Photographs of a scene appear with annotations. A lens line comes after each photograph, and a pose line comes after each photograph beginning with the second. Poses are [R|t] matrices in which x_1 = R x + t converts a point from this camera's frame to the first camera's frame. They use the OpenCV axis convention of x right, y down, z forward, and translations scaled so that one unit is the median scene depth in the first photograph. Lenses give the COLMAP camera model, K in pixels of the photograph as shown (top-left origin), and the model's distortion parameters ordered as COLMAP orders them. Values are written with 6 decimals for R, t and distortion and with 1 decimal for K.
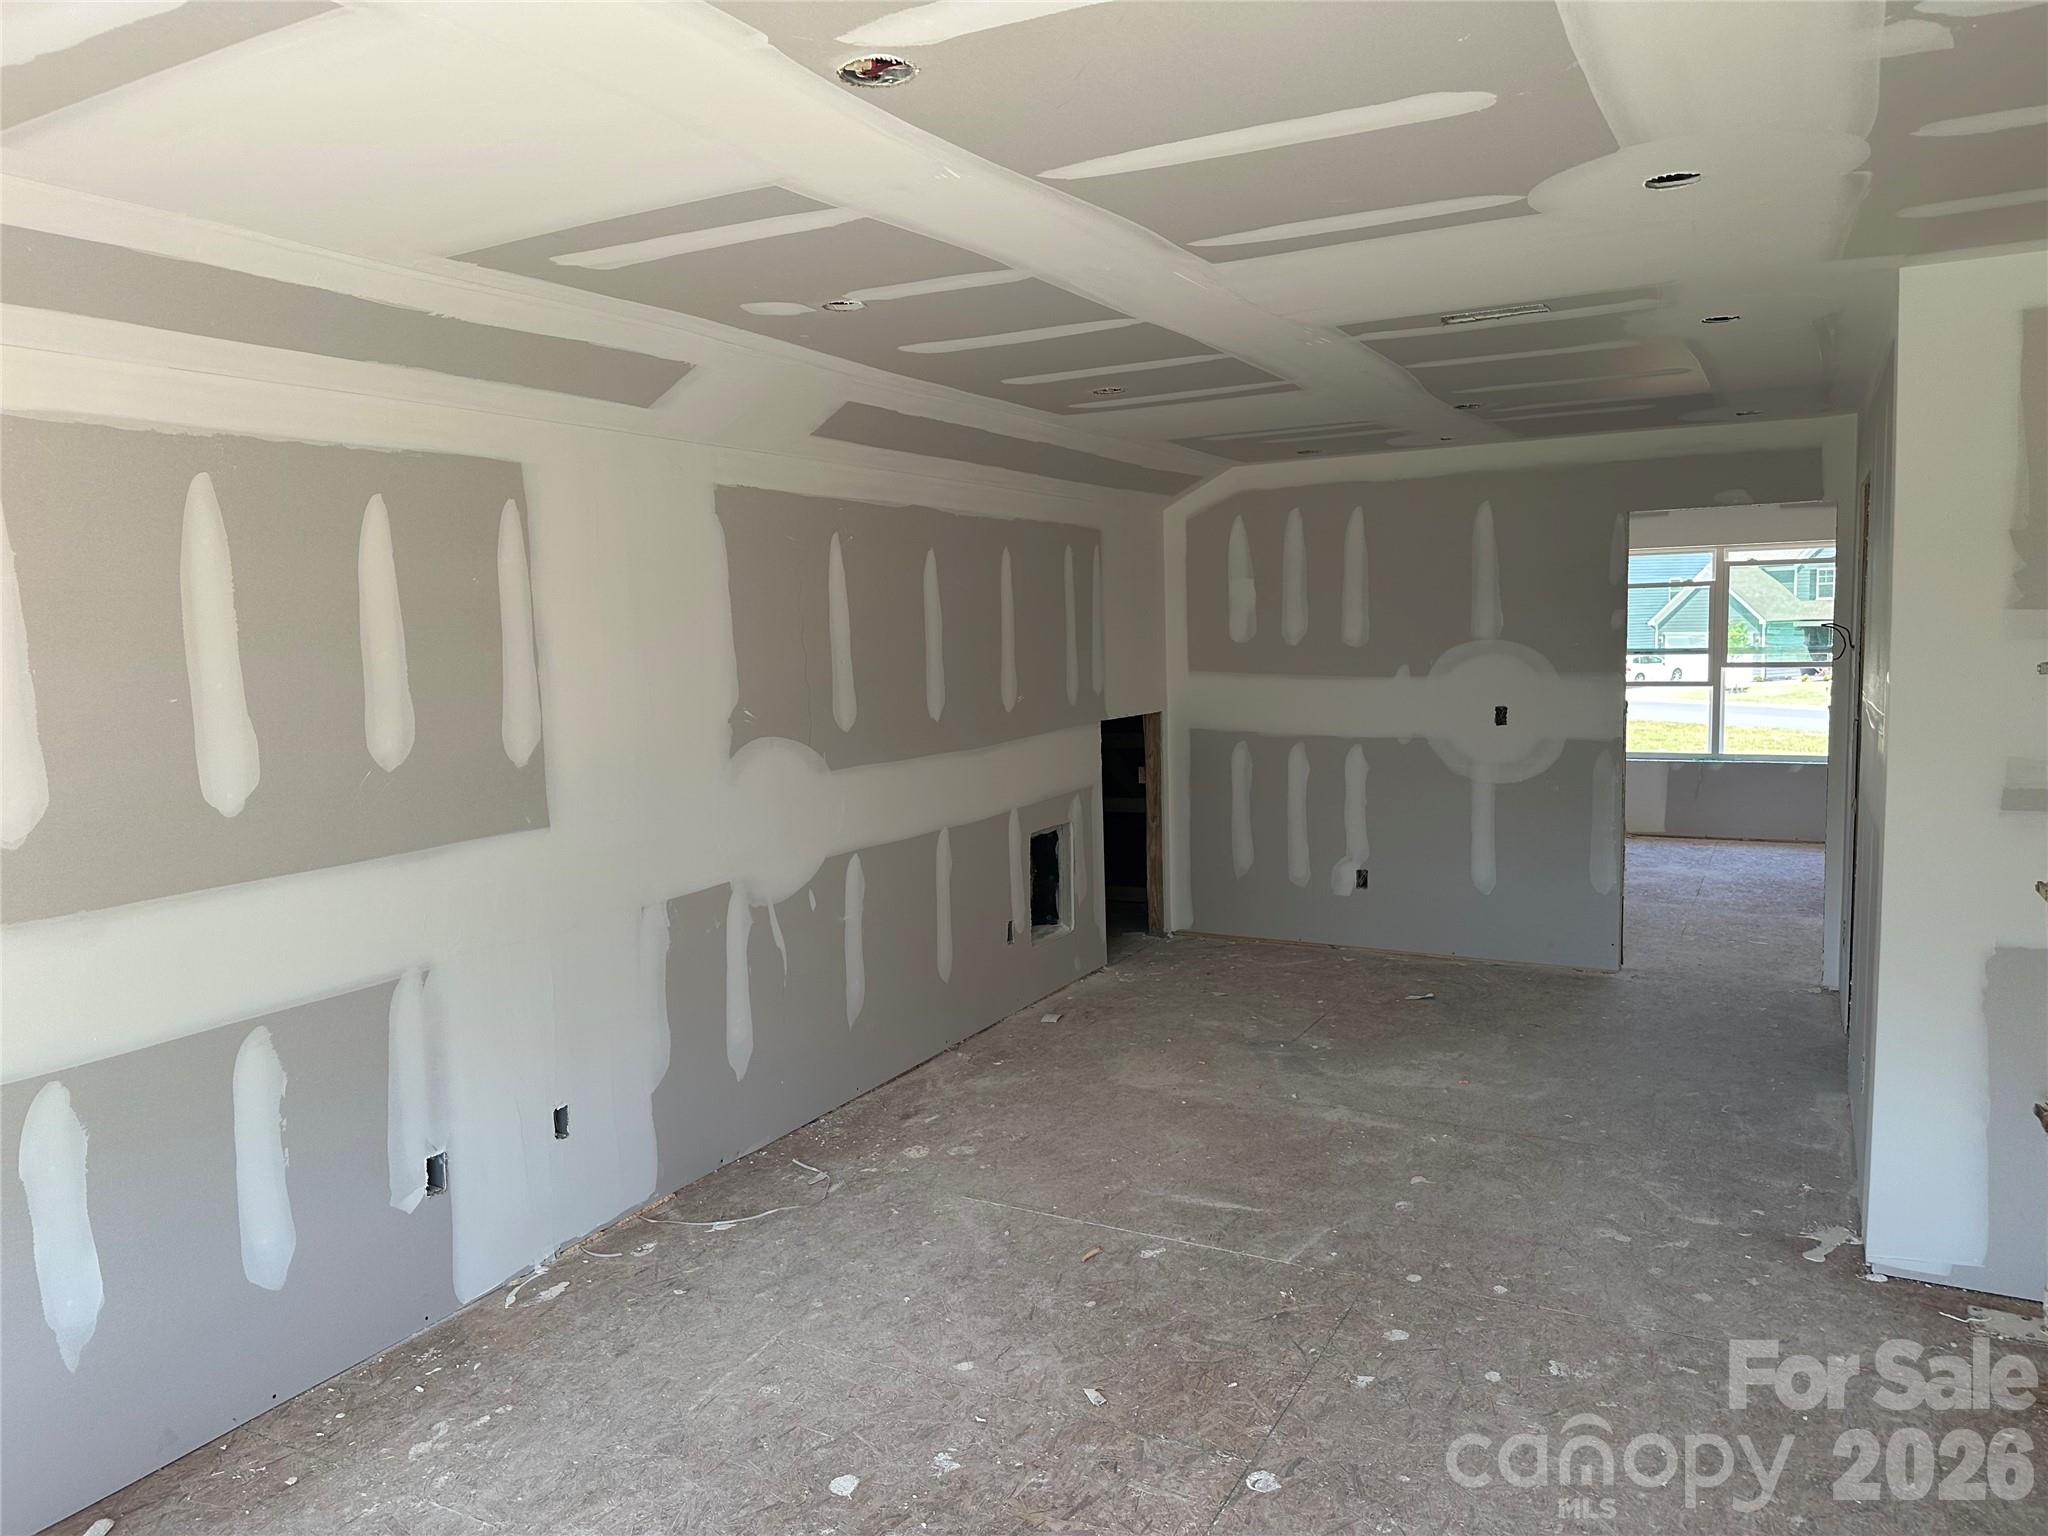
lens RADIAL K [[1404.6, 0, 1024.0], [0, 1404.6, 768.0], [0, 0, 1]] dist [0.000991, 0.000390]
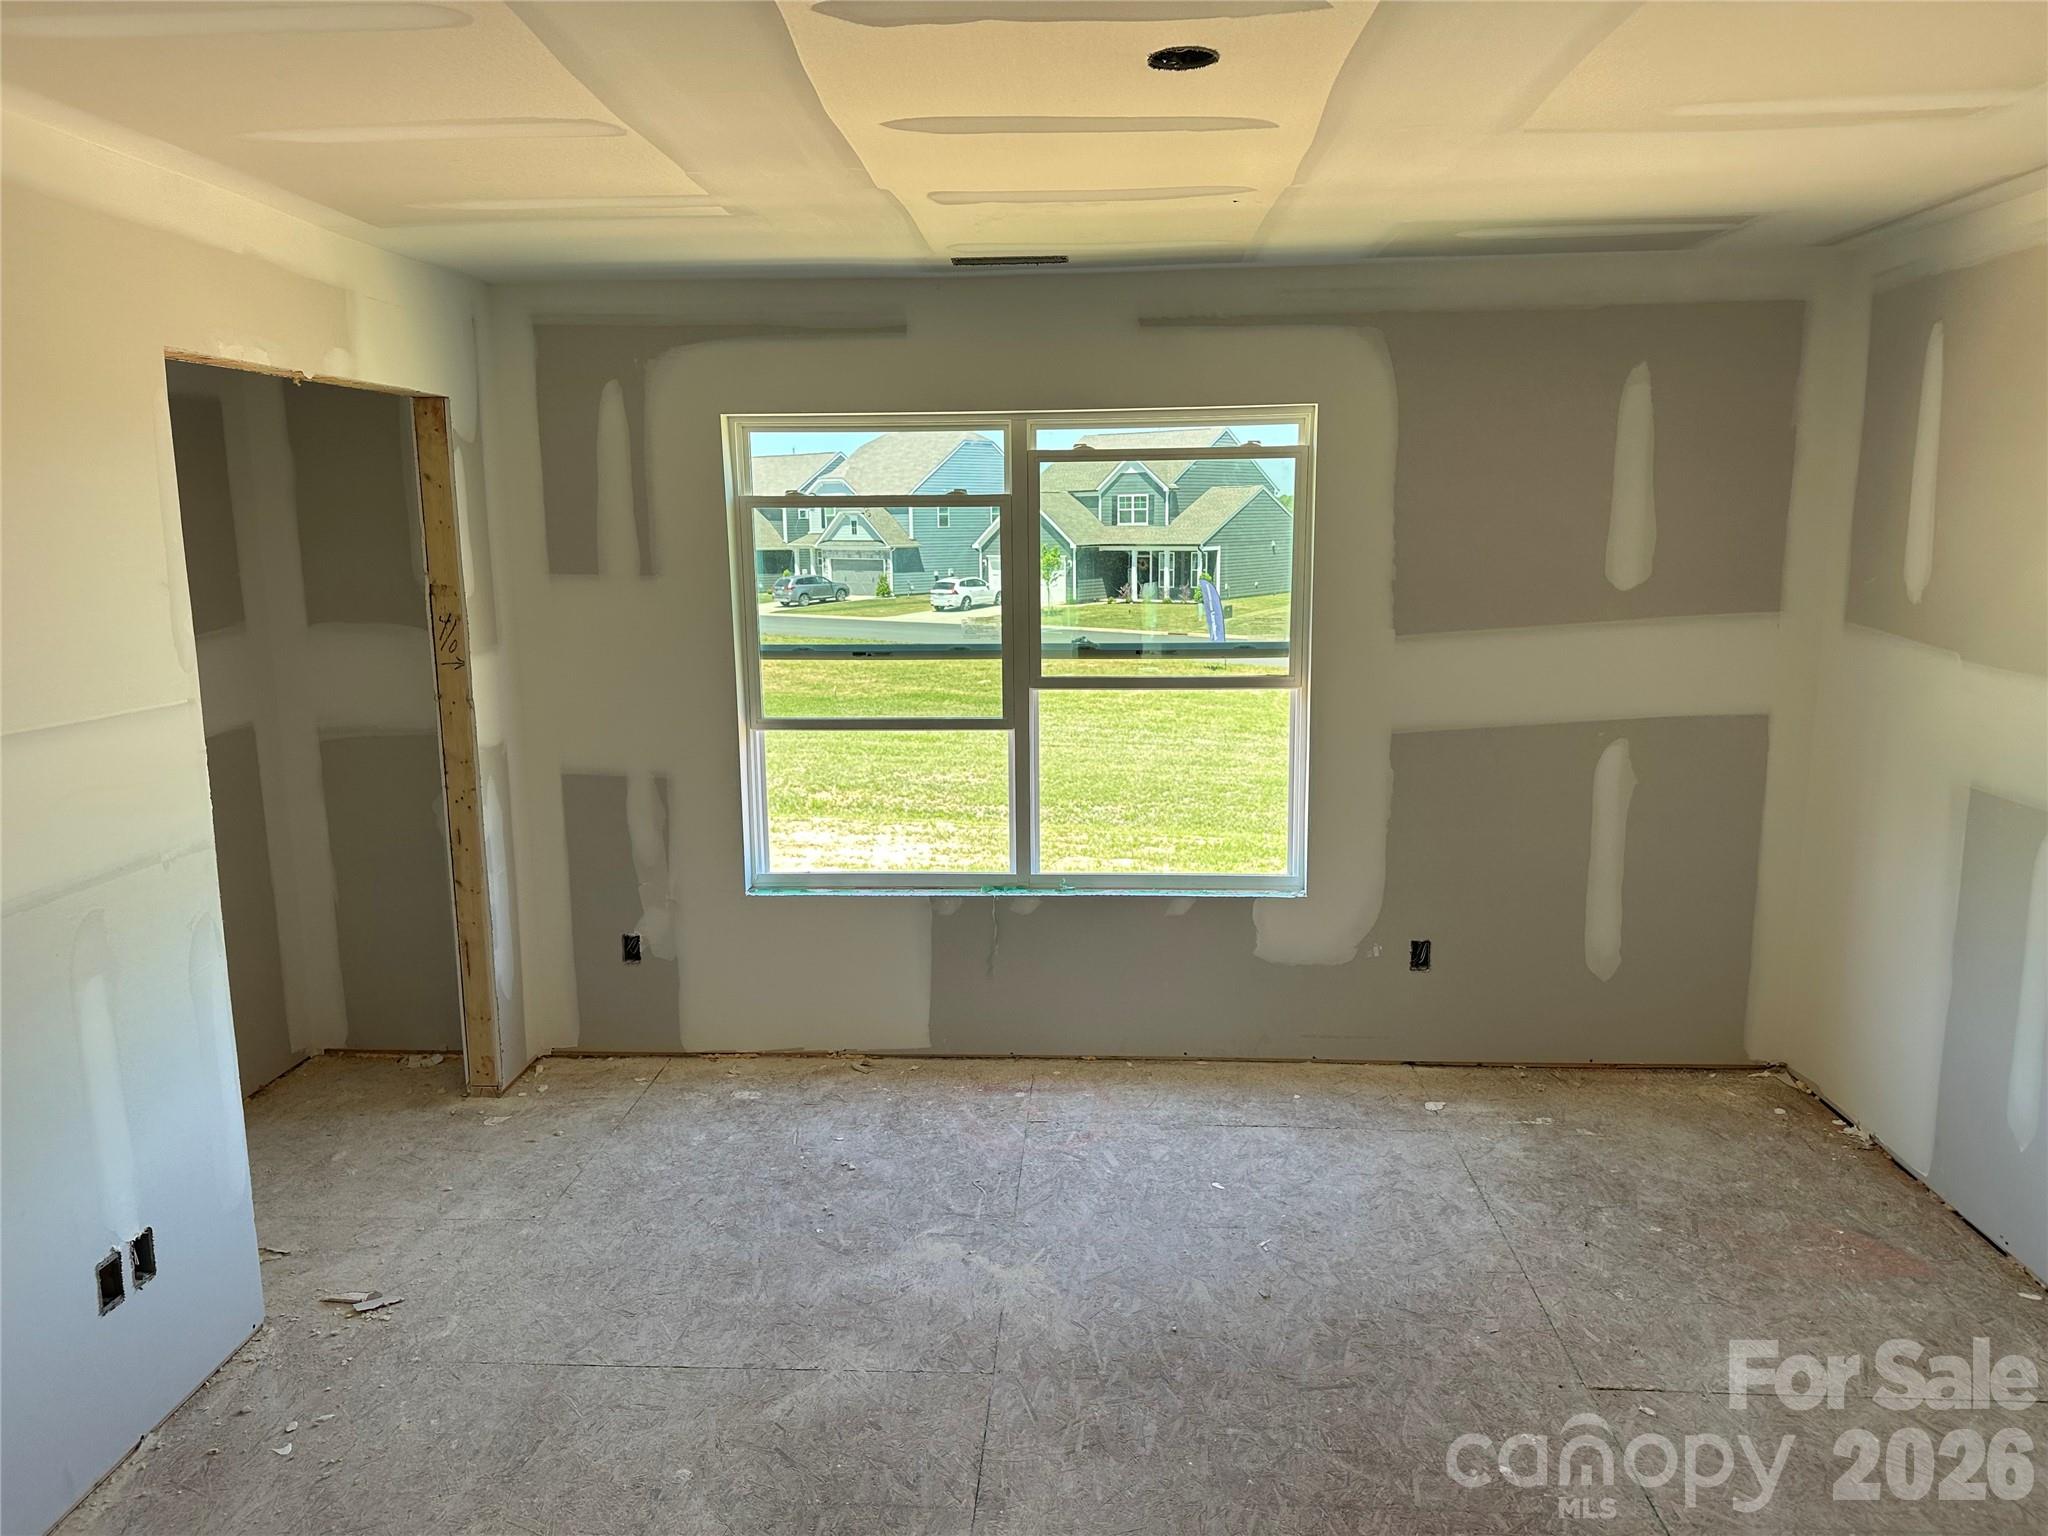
lens RADIAL K [[1432.9, 0, 1024.0], [0, 1432.9, 768.0], [0, 0, 1]] dist [0.144707, -0.164220]
pose [[0.900855, -0.053783, 0.430775, 0.292720], [0.030288, 0.997665, 0.061220, -0.073961], [-0.433062, -0.042103, 0.900380, 0.580361]]
